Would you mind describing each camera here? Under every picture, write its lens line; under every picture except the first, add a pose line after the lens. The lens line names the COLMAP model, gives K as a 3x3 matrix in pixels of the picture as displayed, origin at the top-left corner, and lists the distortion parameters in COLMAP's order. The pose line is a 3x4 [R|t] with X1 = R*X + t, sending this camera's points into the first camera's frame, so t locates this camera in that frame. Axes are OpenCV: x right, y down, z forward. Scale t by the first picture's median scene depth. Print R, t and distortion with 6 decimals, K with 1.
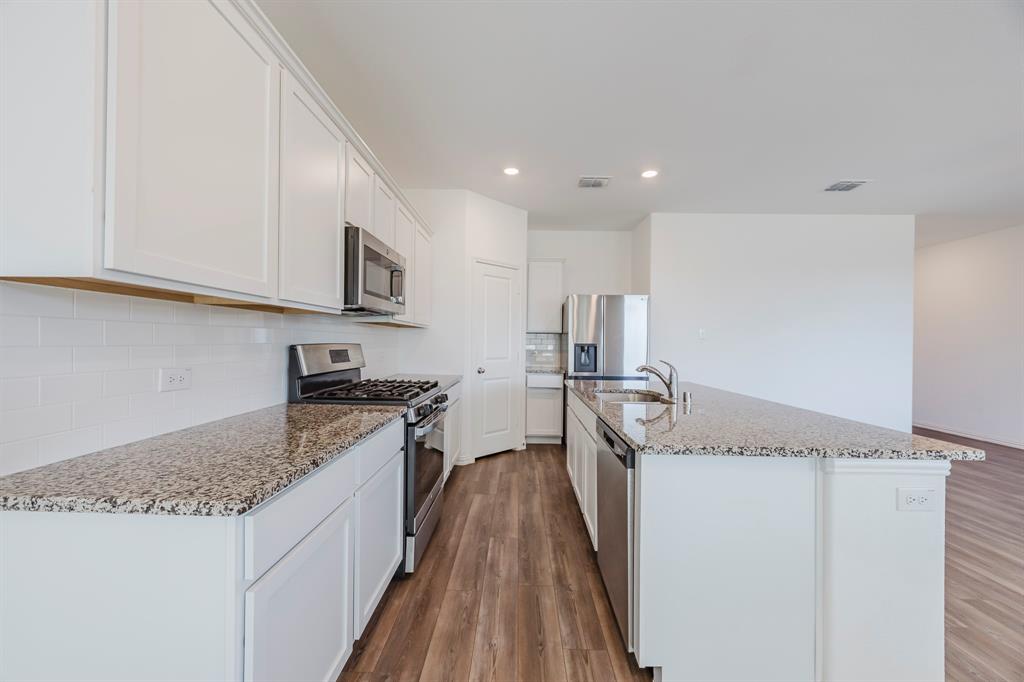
lens RADIAL K [[388.7, 0, 513.8], [0, 388.7, 342.8], [0, 0, 1]] dist [-0.002376, -0.000227]
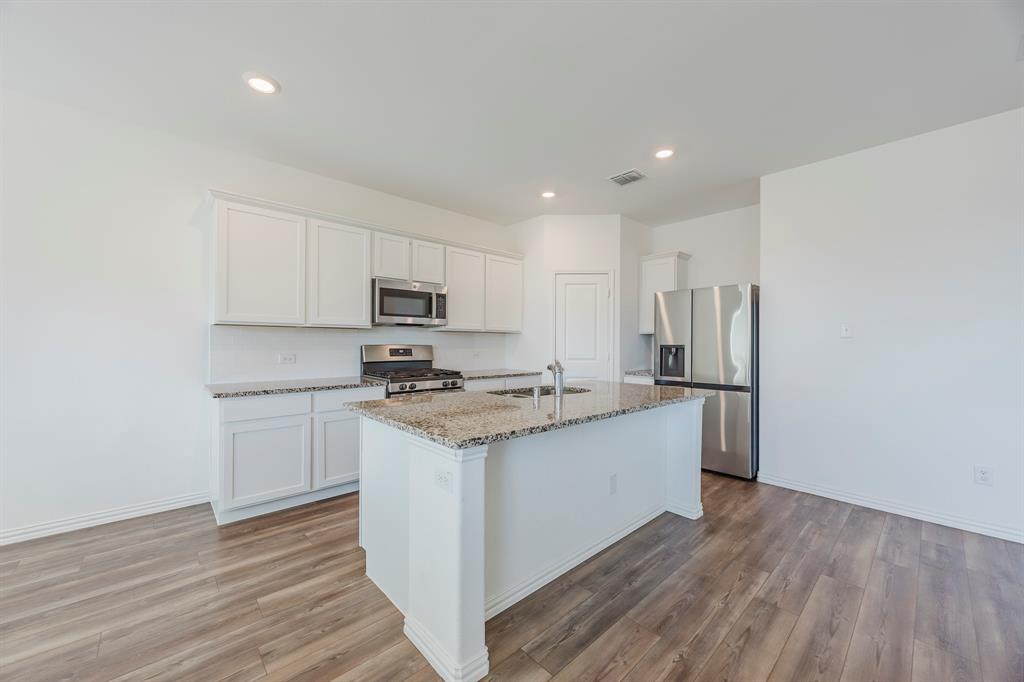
lens RADIAL K [[388.7, 0, 515.4], [0, 388.7, 343.4], [0, 0, 1]] dist [-0.002376, -0.000227]
pose [[0.690583, -0.009113, -0.723195, 0.961896], [0.001740, 0.999939, -0.010938, 0.013115], [0.723251, 0.006295, 0.690557, 0.178815]]
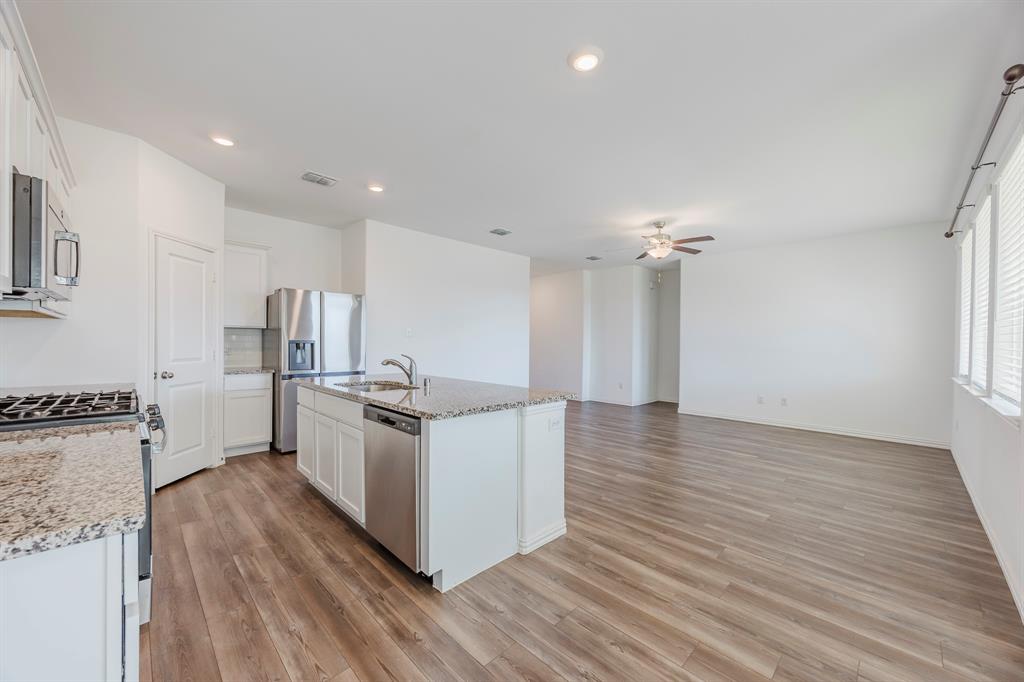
lens RADIAL K [[388.7, 0, 517.2], [0, 388.7, 342.9], [0, 0, 1]] dist [-0.002376, -0.000227]
pose [[0.695235, -0.007006, 0.718748, -0.220078], [-0.000547, 0.999947, 0.010276, -0.003335], [-0.718782, -0.007537, 0.695195, -0.087945]]
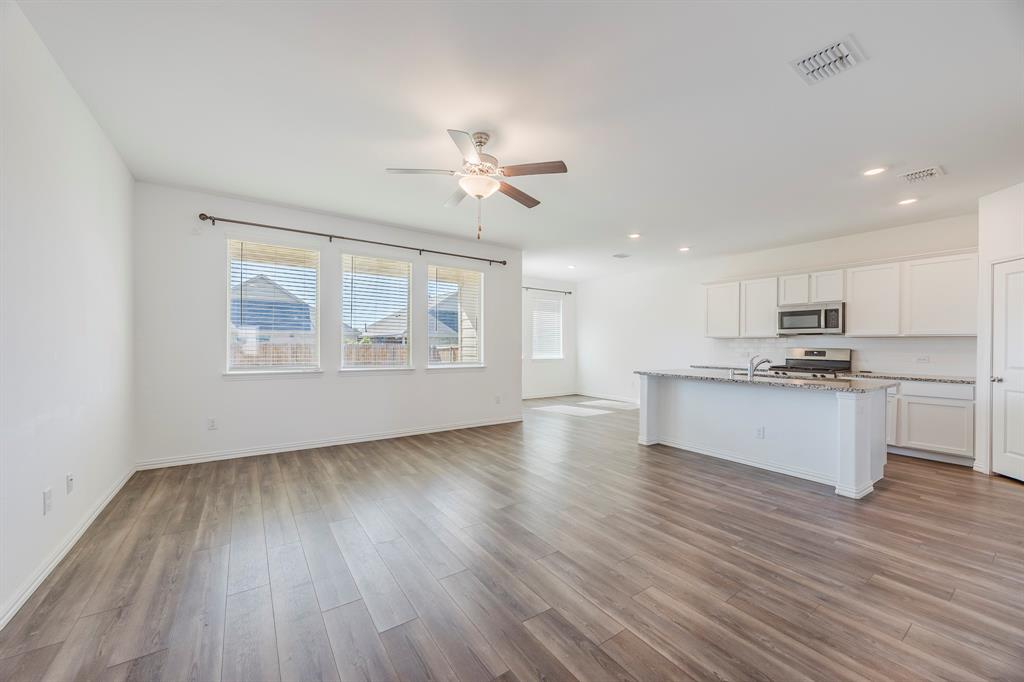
lens RADIAL K [[388.7, 0, 513.5], [0, 388.7, 343.6], [0, 0, 1]] dist [-0.002376, -0.000227]
pose [[-0.812646, -0.019832, -0.582420, 2.080540], [-0.020033, 0.999781, -0.006091, 0.022079], [0.582413, 0.006718, -0.812865, 1.611260]]
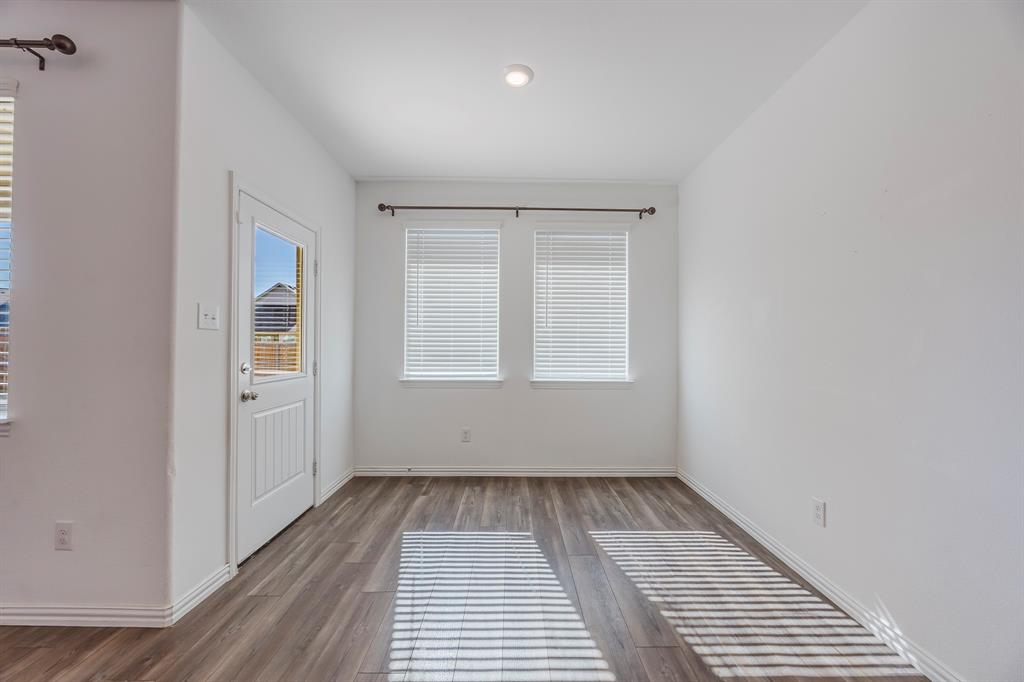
lens RADIAL K [[388.7, 0, 510.0], [0, 388.7, 344.9], [0, 0, 1]] dist [-0.002376, -0.000227]
pose [[-0.999773, -0.016878, -0.012982, 0.142179], [-0.016857, 0.999856, -0.001691, 0.008499], [0.013009, -0.001472, -0.999914, 0.395831]]
